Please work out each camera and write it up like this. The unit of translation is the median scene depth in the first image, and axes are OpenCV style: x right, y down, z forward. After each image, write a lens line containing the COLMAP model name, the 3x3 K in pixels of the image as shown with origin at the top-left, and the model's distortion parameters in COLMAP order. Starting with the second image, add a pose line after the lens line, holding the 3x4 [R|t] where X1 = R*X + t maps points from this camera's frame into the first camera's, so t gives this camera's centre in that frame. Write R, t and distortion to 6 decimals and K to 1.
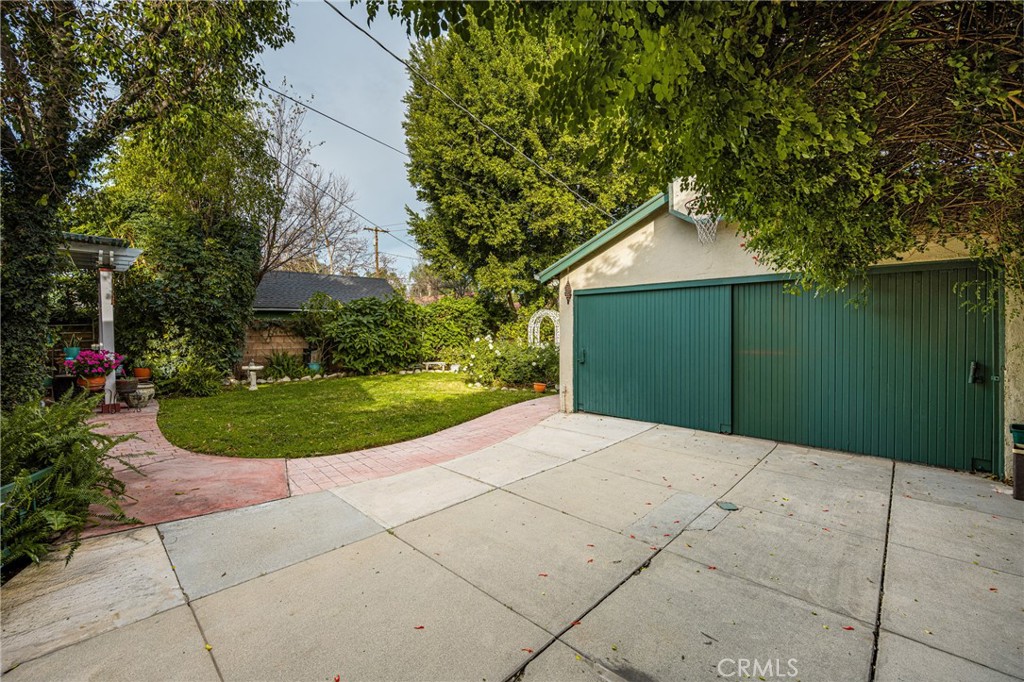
lens RADIAL K [[416.9, 0, 513.2], [0, 416.9, 340.7], [0, 0, 1]] dist [-0.001230, -0.000147]
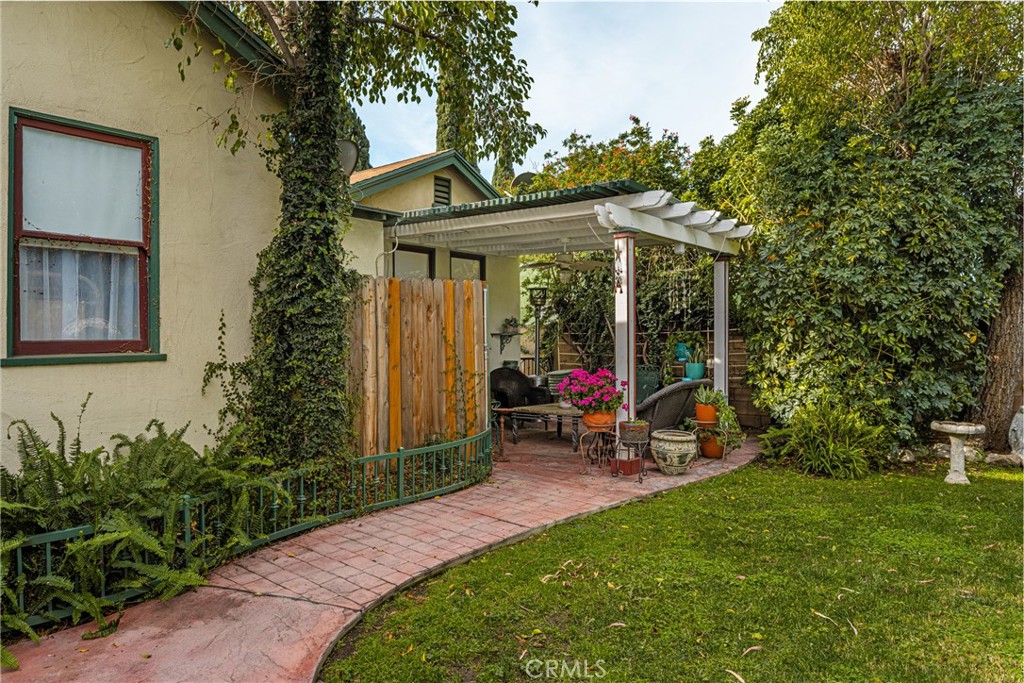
lens RADIAL K [[663.2, 0, 513.0], [0, 663.2, 343.0], [0, 0, 1]] dist [-0.010833, -0.002167]
pose [[0.072464, 0.002100, -0.997369, -0.023555], [-0.016752, 0.999859, 0.000888, -0.014466], [0.997230, 0.016643, 0.072489, 0.774433]]
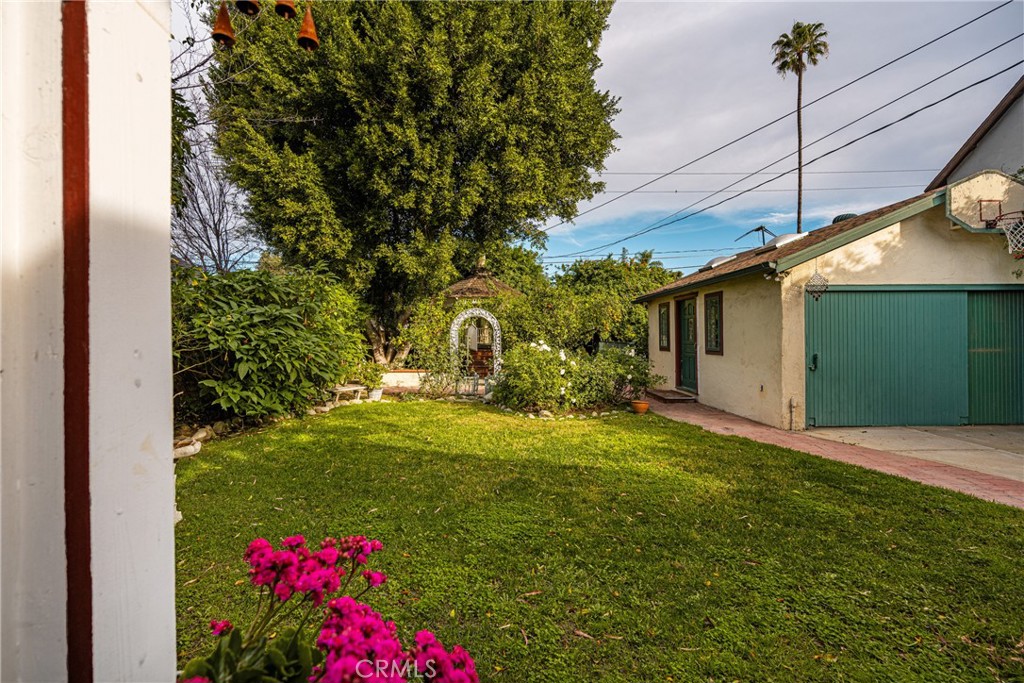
lens RADIAL K [[416.9, 0, 512.0], [0, 416.9, 336.8], [0, 0, 1]] dist [-0.001230, -0.000147]
pose [[0.738186, -0.003012, 0.674590, -0.976032], [0.022117, 0.999561, -0.019739, -0.013417], [-0.674234, 0.029491, 0.737929, 0.859552]]
